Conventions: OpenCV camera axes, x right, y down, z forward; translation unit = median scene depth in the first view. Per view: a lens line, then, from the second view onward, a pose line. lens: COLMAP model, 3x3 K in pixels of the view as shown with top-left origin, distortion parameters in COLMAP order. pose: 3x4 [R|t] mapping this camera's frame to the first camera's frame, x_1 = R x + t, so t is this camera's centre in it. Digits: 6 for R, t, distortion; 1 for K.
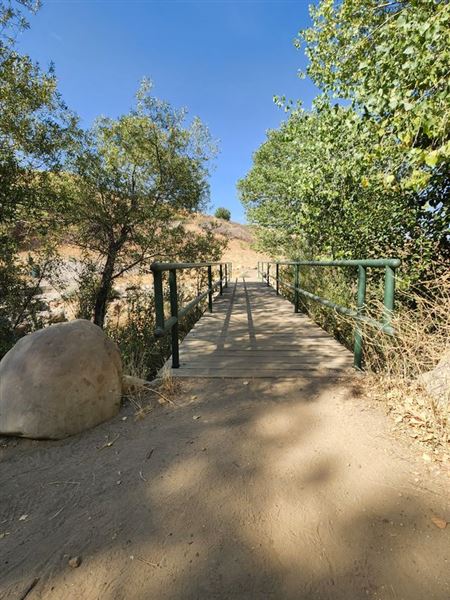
lens RADIAL K [[307.9, 0, 221.2], [0, 307.9, 301.9], [0, 0, 1]] dist [-0.002493, -0.000028]
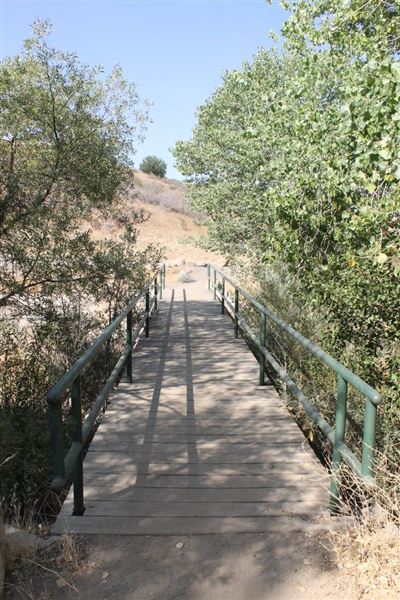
lens RADIAL K [[514.0, 0, 200.0], [0, 514.0, 300.0], [0, 0, 1]] dist [-0.172521, 0.157421]
pose [[0.994451, 0.022969, 0.102659, -0.001576], [-0.020548, 0.999487, -0.024570, -0.138298], [-0.103171, 0.022324, 0.994413, -0.083306]]
